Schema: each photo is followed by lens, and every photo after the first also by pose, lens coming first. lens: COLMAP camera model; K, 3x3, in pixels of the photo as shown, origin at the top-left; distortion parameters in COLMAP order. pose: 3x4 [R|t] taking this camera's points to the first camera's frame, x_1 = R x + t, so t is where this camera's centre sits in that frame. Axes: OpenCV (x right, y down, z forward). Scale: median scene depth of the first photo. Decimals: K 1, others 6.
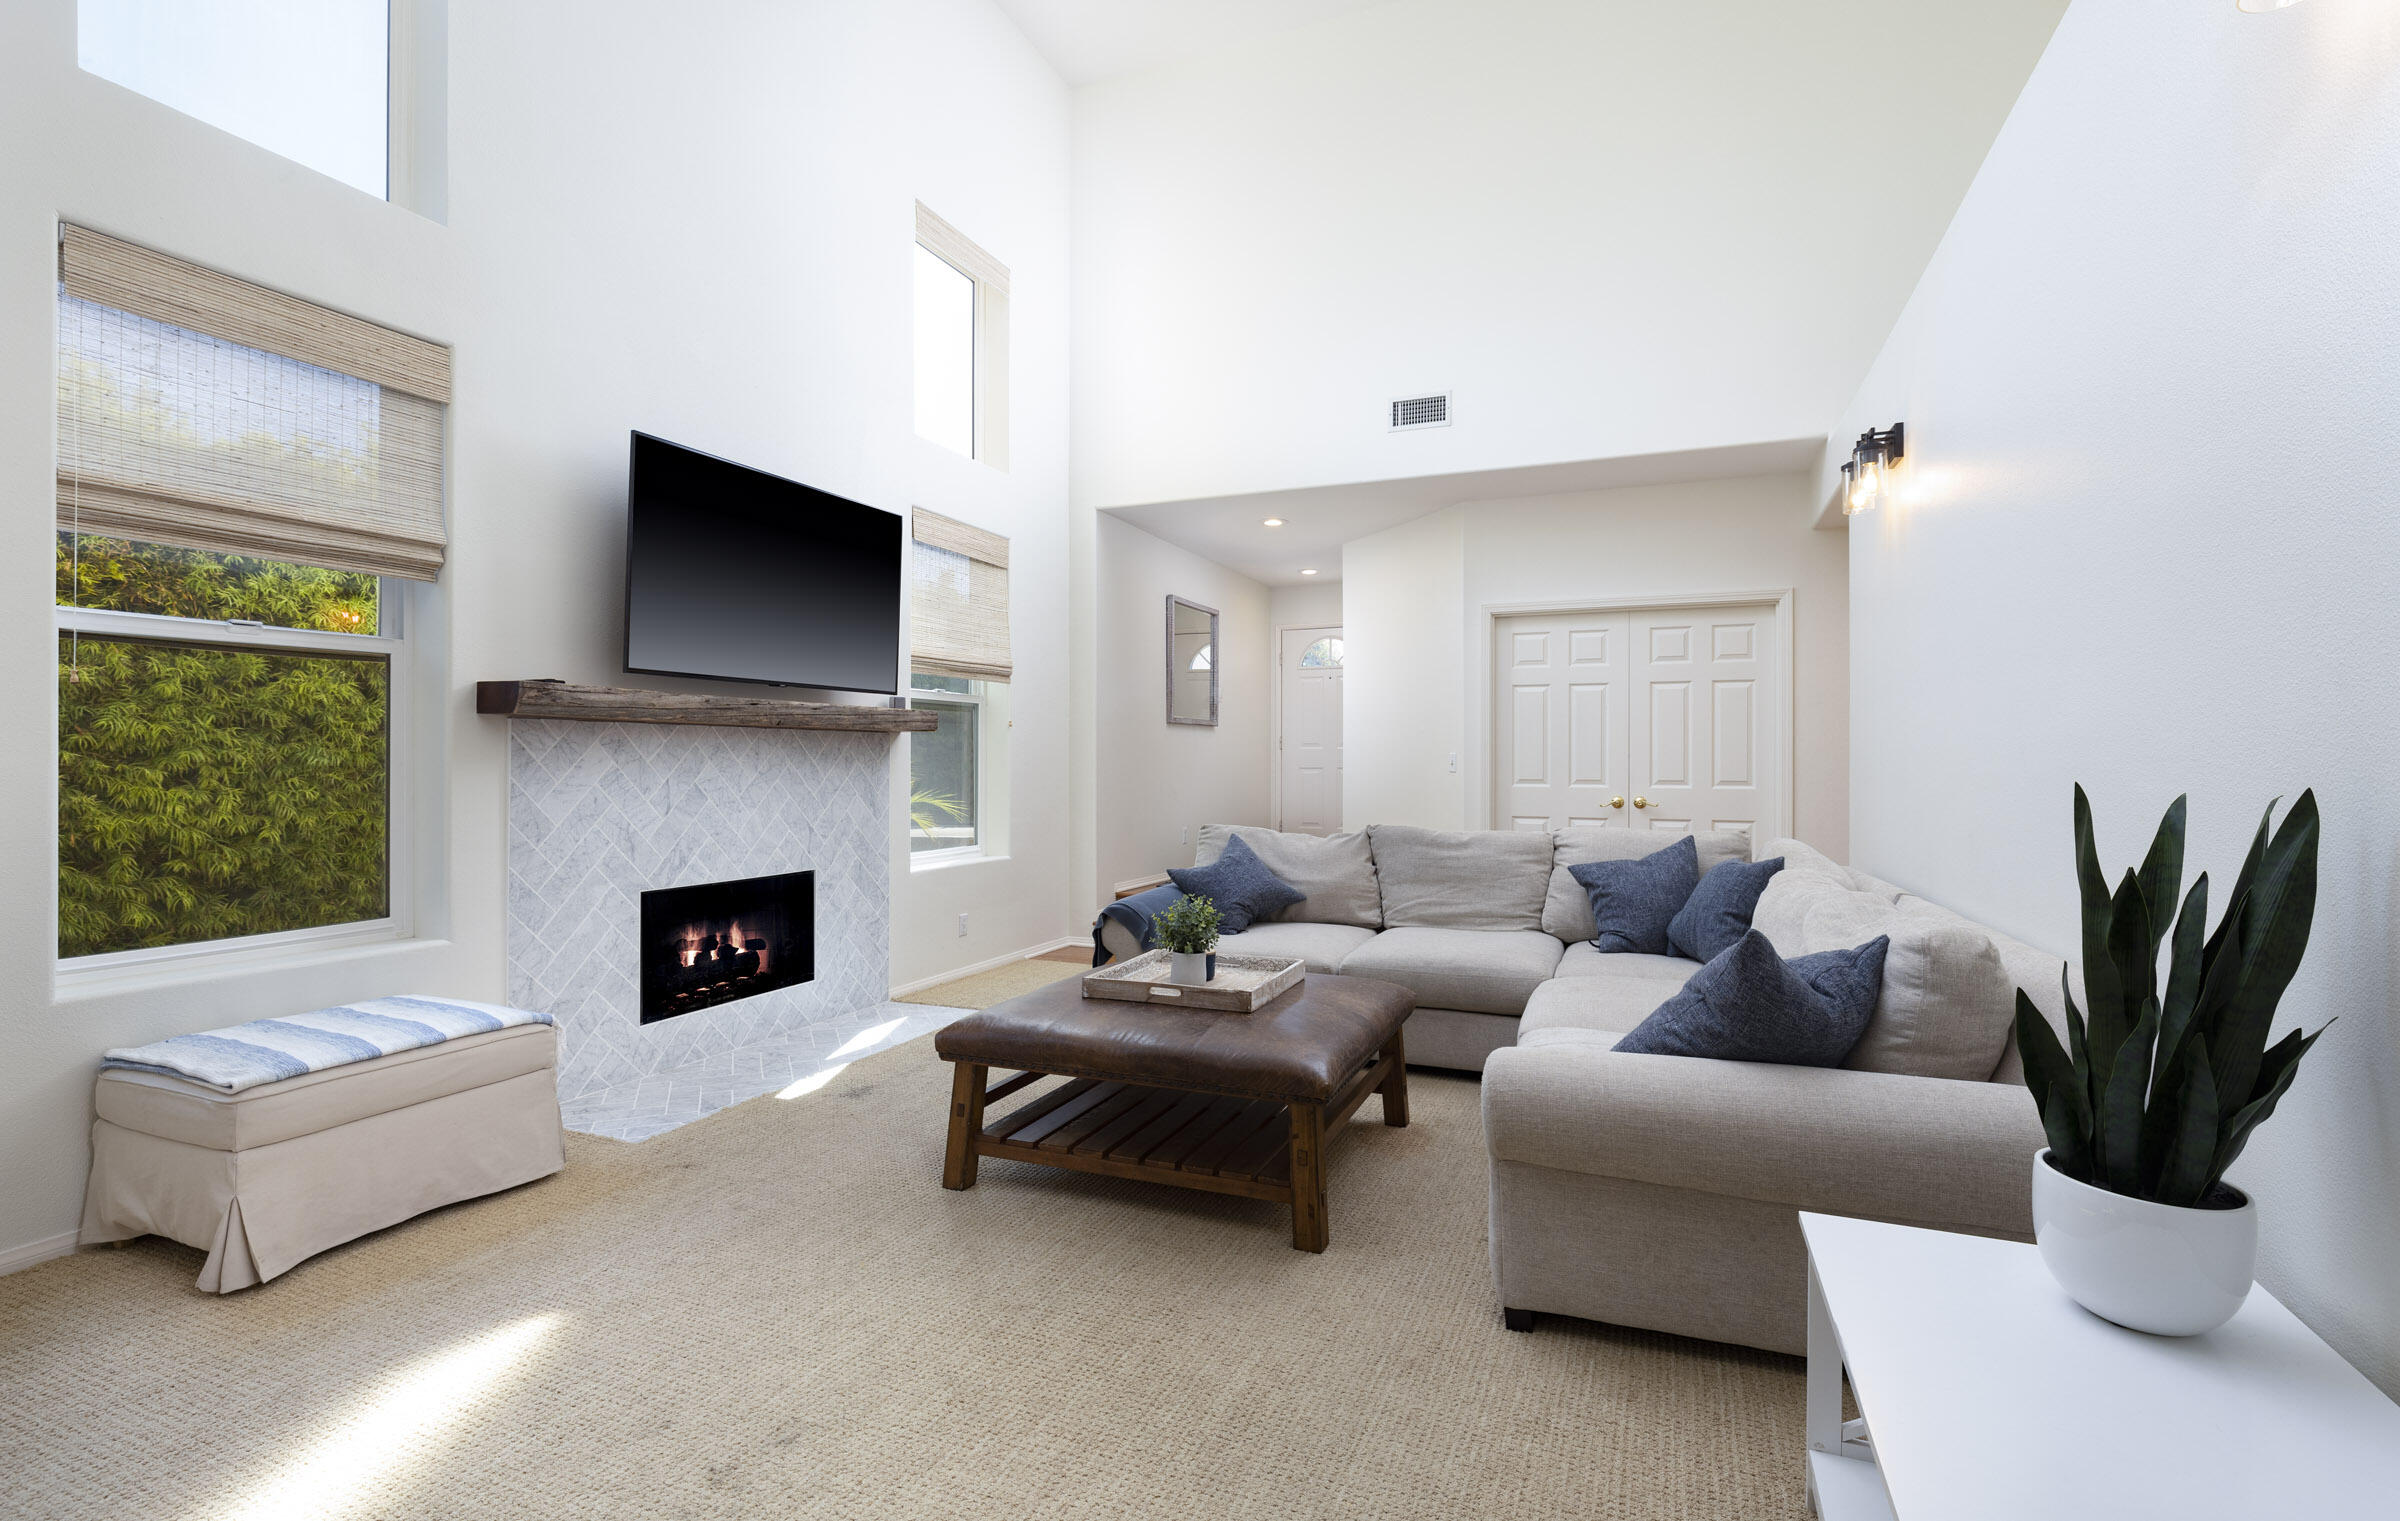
lens RADIAL K [[1115.8, 0, 1198.7], [0, 1115.8, 754.9], [0, 0, 1]] dist [0.000787, 0.000077]
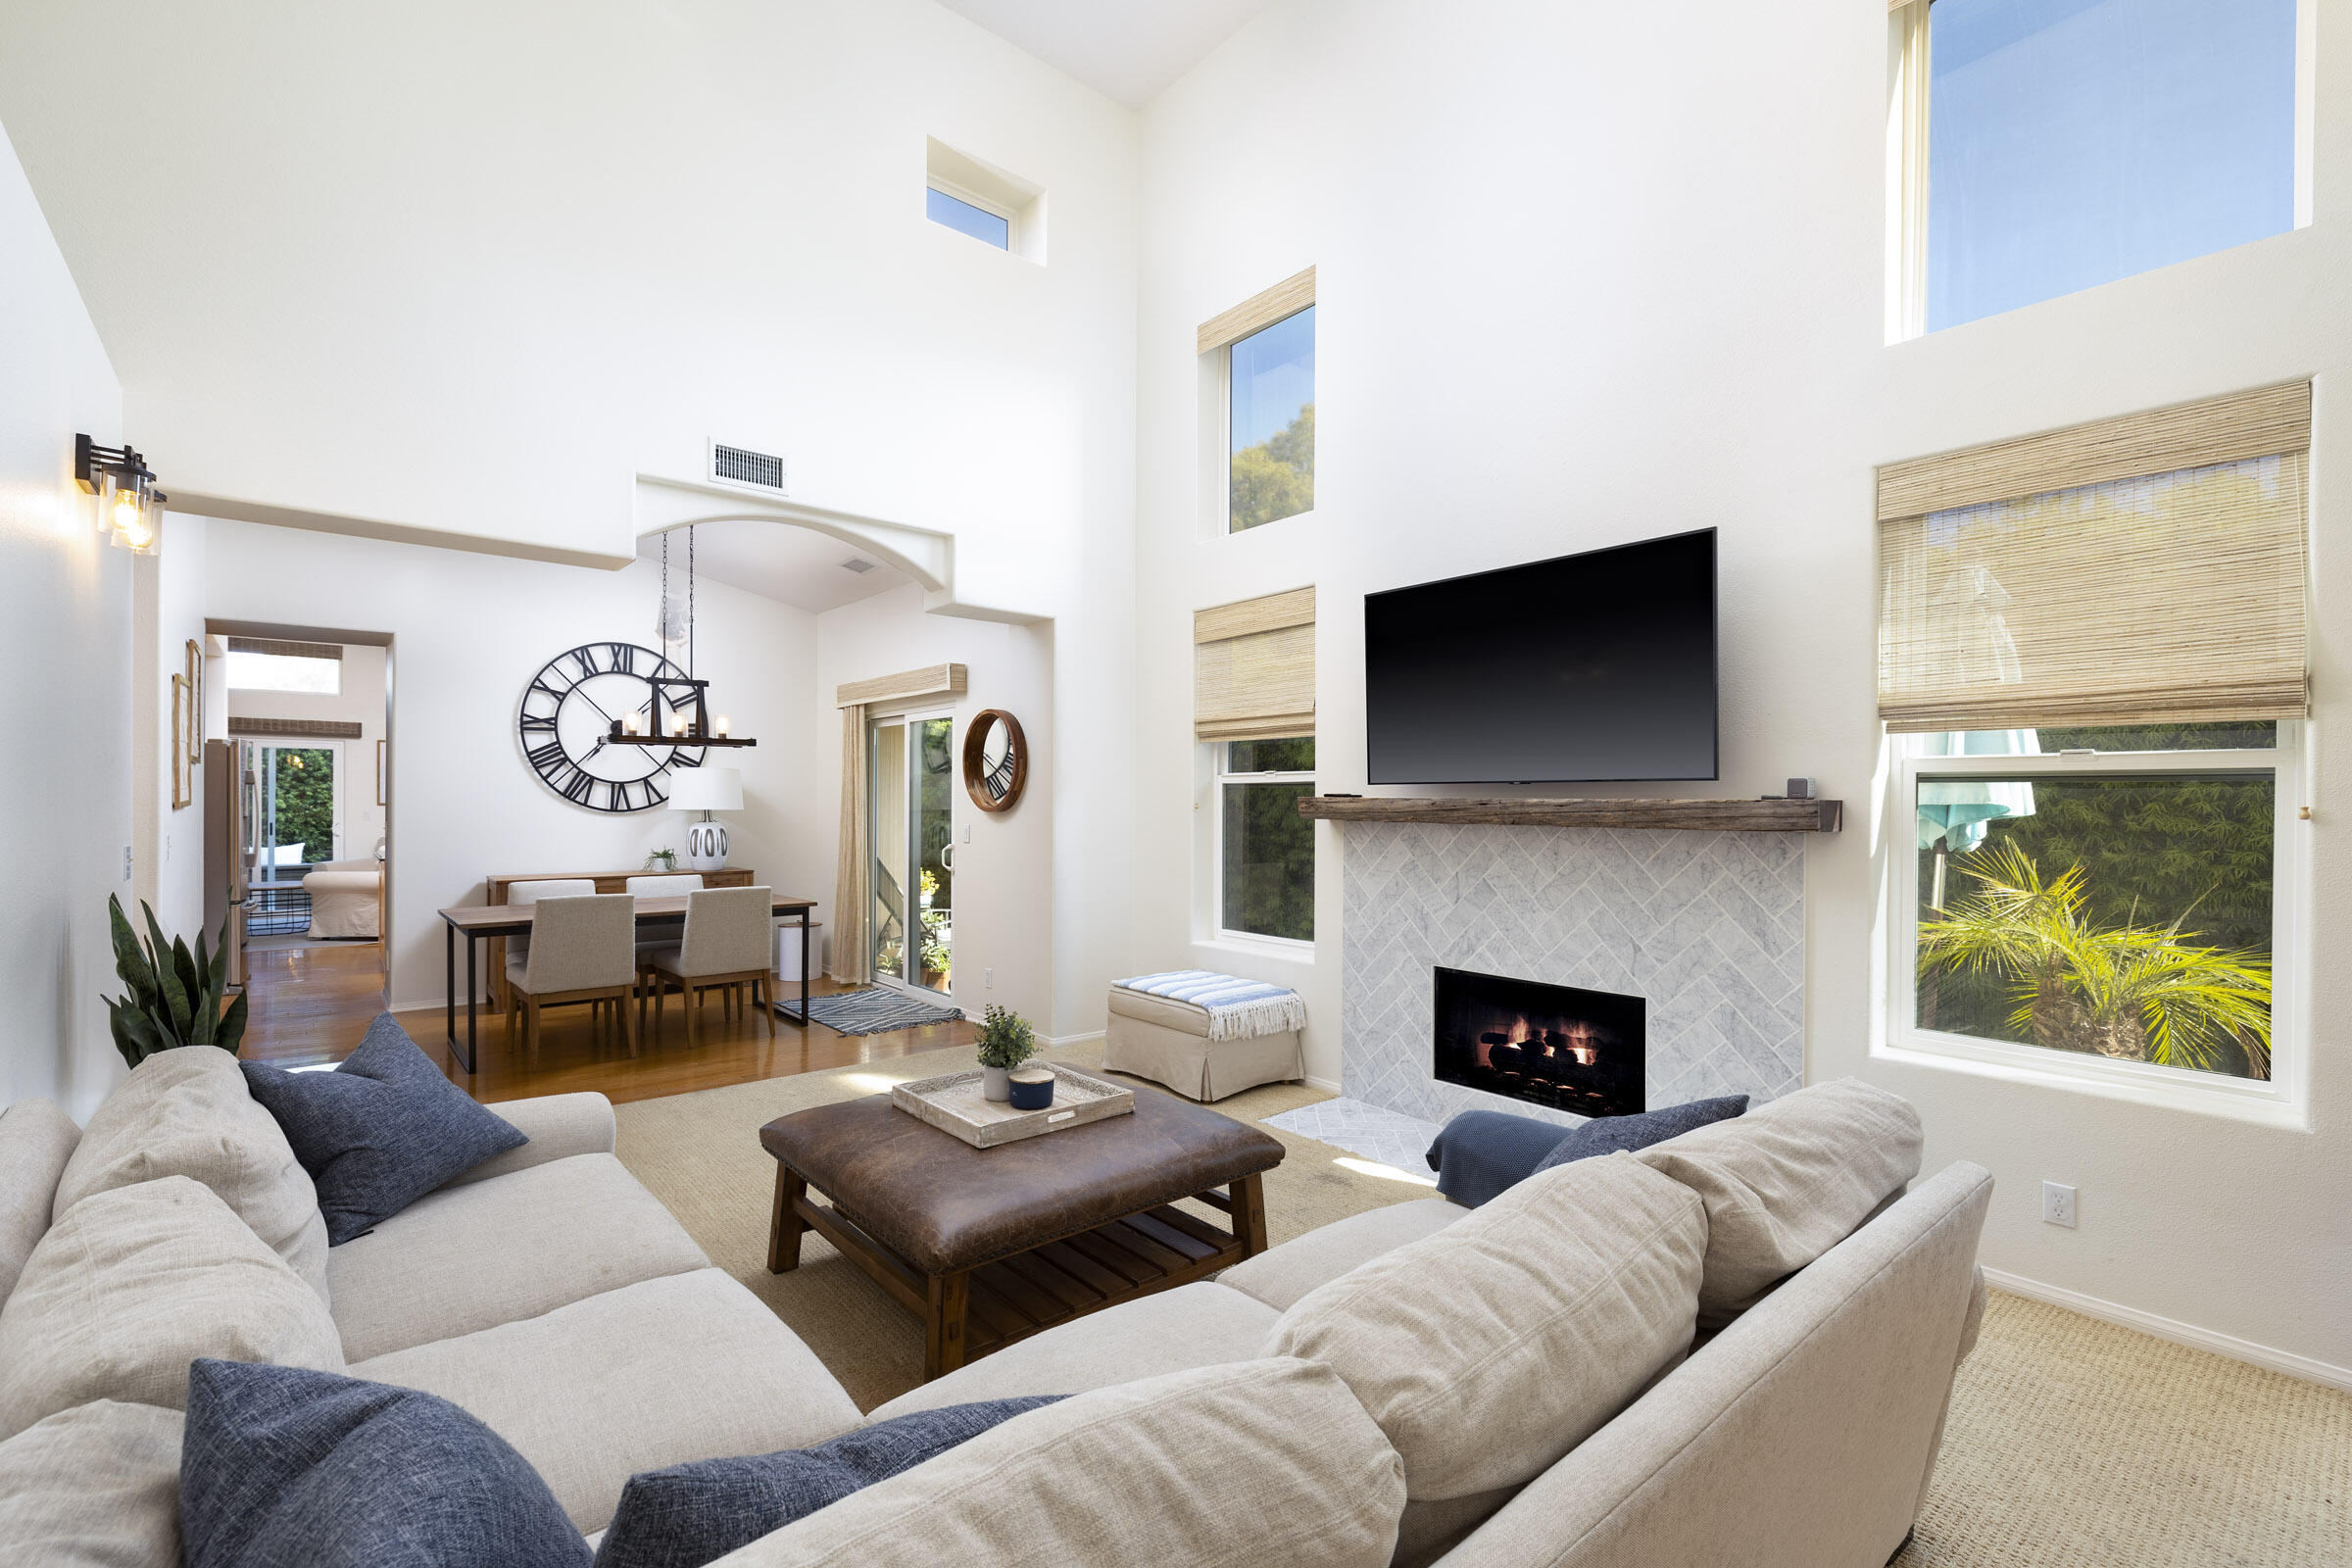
lens RADIAL K [[1017.8, 0, 1174.4], [0, 1017.8, 802.7], [0, 0, 1]] dist [-0.000977, -0.000059]
pose [[-0.455921, -0.006705, -0.889995, 0.537371], [-0.005422, 0.999974, -0.004757, -0.039671], [0.890004, 0.002657, -0.455945, 1.146779]]
